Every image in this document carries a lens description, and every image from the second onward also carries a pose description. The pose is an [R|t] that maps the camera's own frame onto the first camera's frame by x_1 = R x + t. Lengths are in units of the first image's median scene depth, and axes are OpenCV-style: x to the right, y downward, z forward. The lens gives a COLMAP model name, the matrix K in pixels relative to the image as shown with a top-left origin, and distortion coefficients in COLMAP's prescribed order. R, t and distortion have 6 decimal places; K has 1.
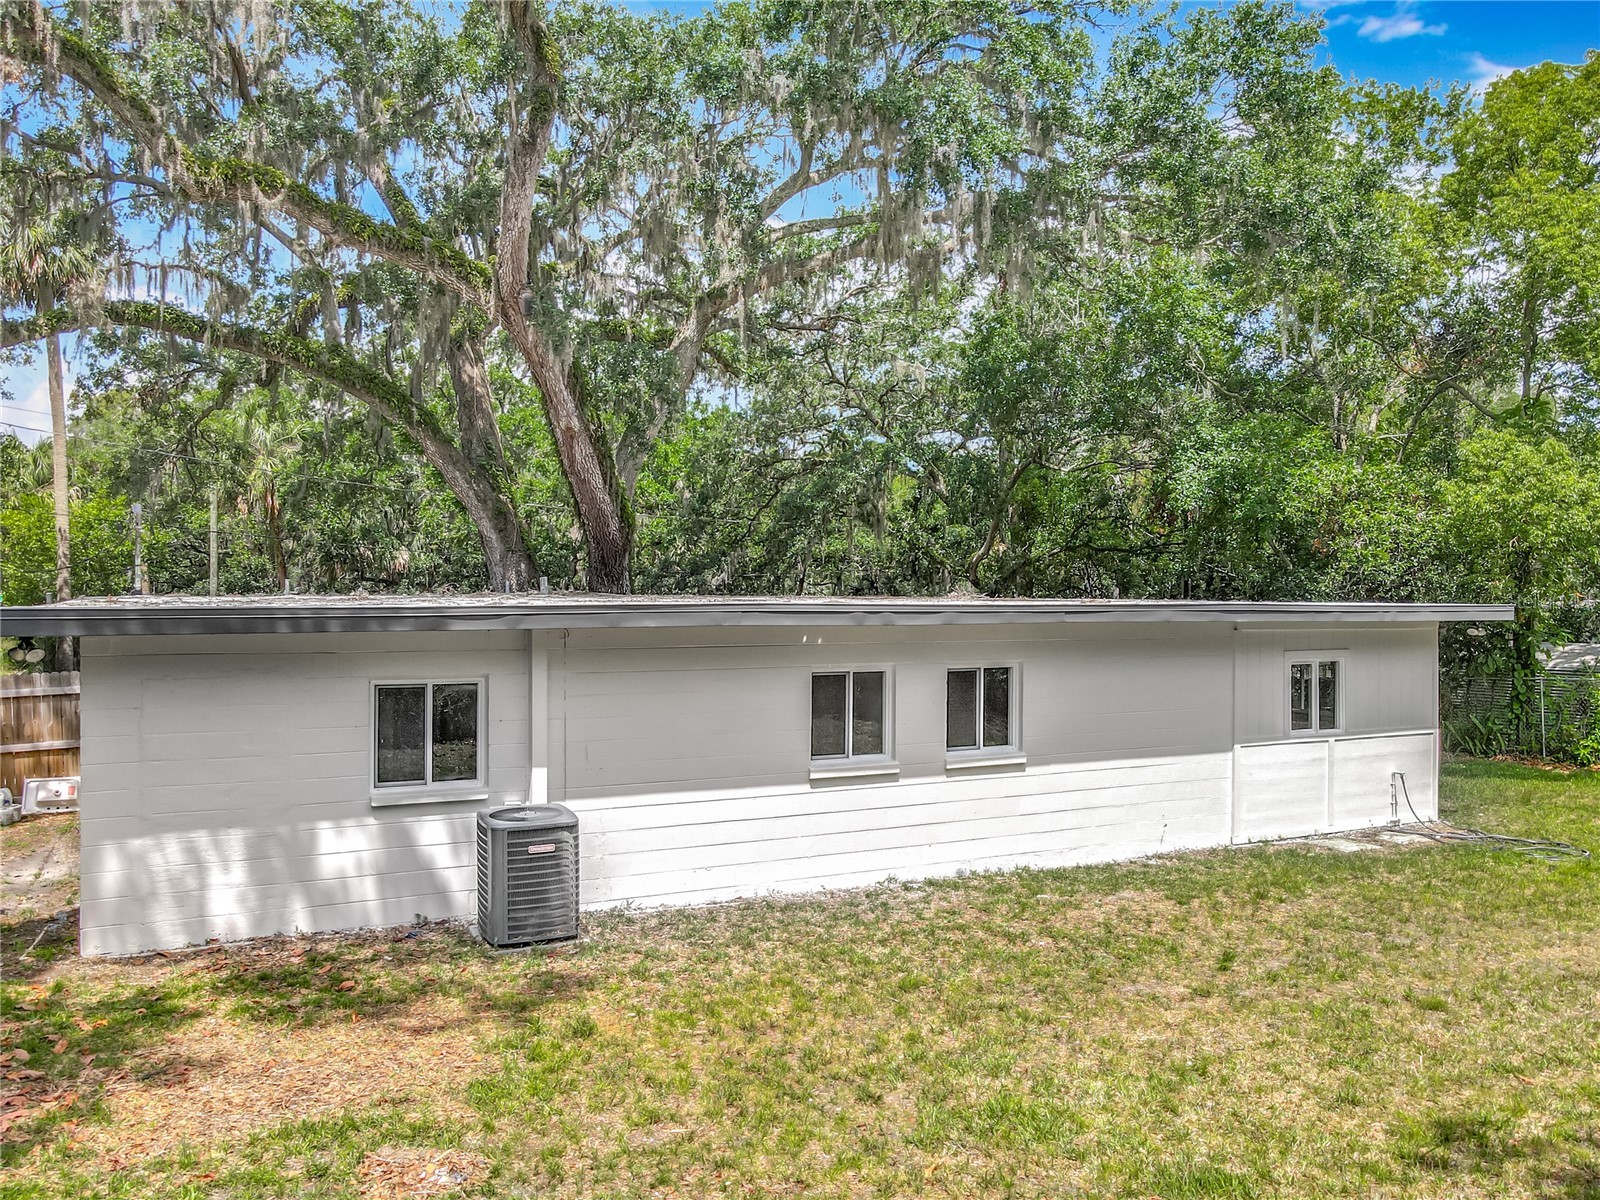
lens RADIAL K [[1169.0, 0, 802.0], [0, 1169.0, 616.2], [0, 0, 1]] dist [-0.002846, 0.002597]
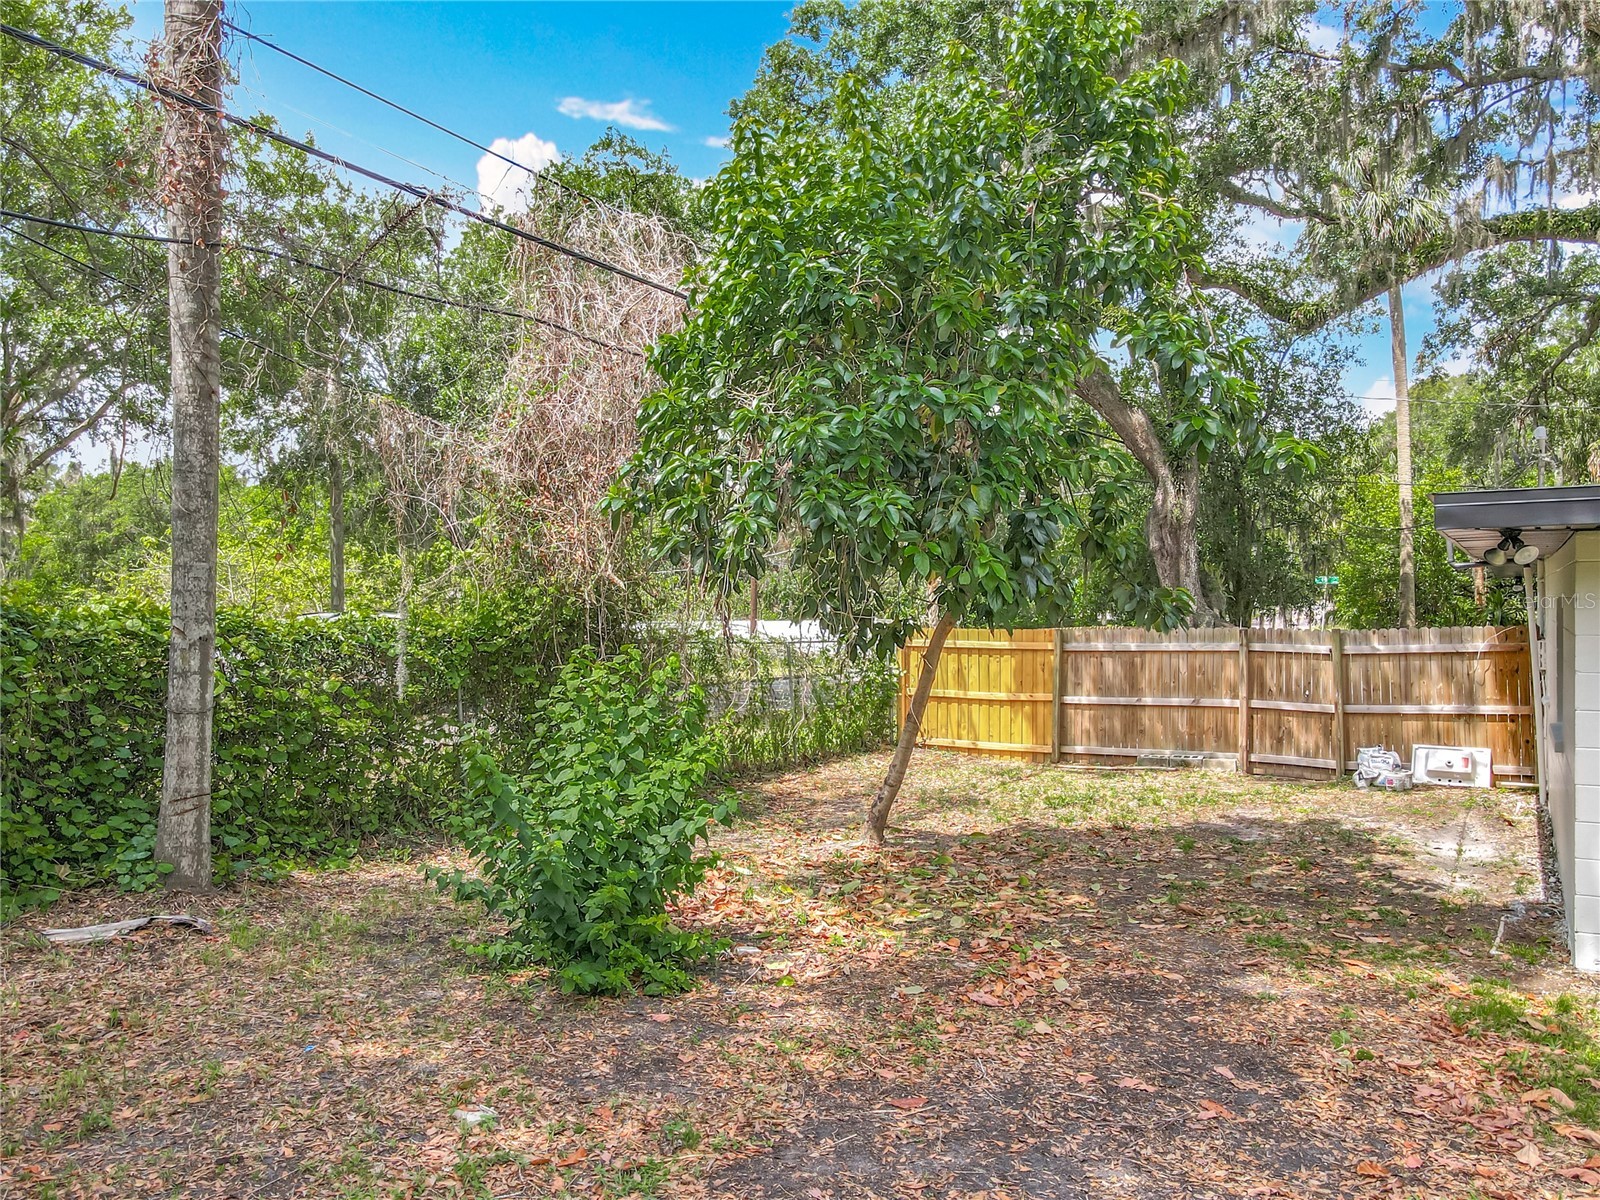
lens RADIAL K [[1169.0, 0, 802.0], [0, 1169.0, 616.2], [0, 0, 1]] dist [-0.002846, 0.002597]
pose [[0.534723, -0.000104, -0.845027, -0.115388], [-0.002949, 0.999994, -0.001989, 0.032486], [0.845022, 0.003556, 0.534719, 0.087037]]
